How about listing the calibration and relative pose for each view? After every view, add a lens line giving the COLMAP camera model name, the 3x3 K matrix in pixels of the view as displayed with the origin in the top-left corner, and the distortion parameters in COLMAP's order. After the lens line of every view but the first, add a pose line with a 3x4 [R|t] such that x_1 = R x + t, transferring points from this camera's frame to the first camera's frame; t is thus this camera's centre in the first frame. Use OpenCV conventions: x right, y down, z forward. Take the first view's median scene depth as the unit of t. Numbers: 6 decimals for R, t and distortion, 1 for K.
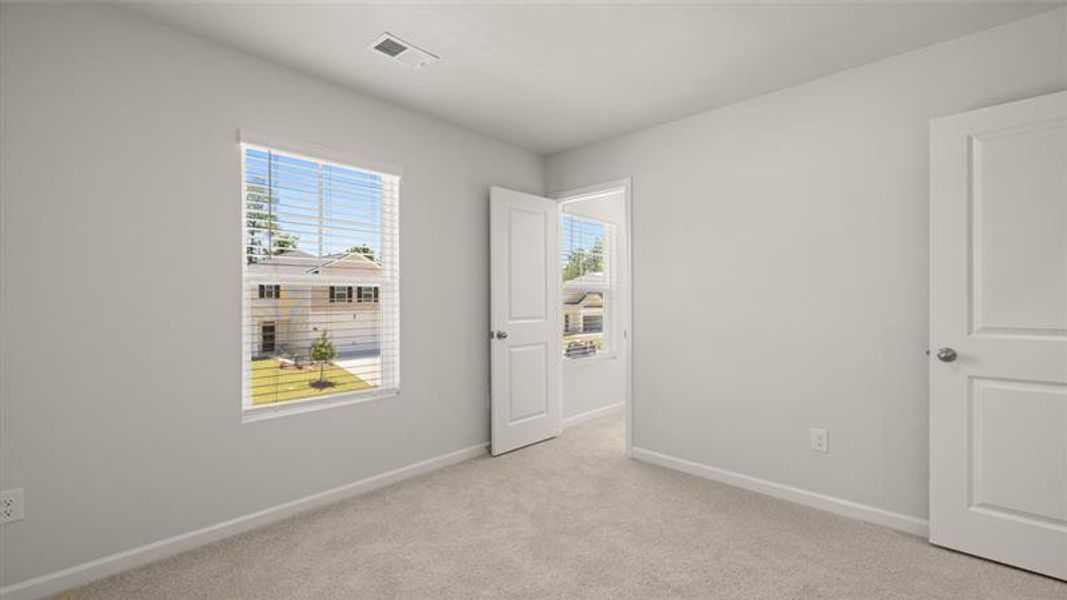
lens RADIAL K [[448.1, 0, 536.7], [0, 448.1, 301.9], [0, 0, 1]] dist [0.000121, 0.000022]
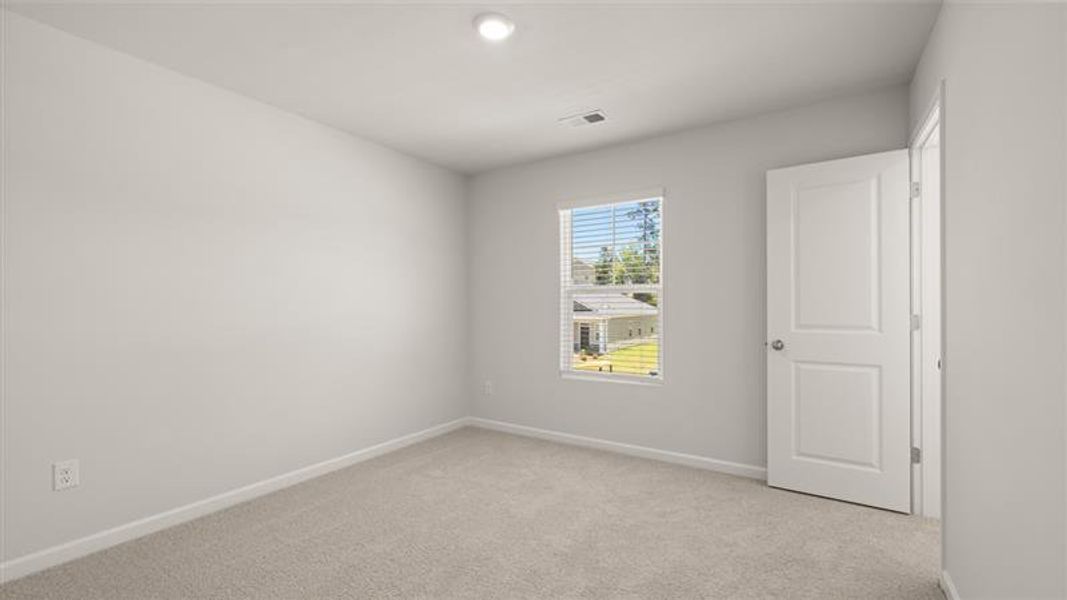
lens RADIAL K [[448.1, 0, 536.7], [0, 448.1, 301.9], [0, 0, 1]] dist [0.000121, 0.000022]
pose [[0.190506, -0.002439, -0.981683, 0.664982], [0.000371, 0.999997, -0.002413, -0.006111], [0.981686, 0.000095, 0.190507, 0.401187]]
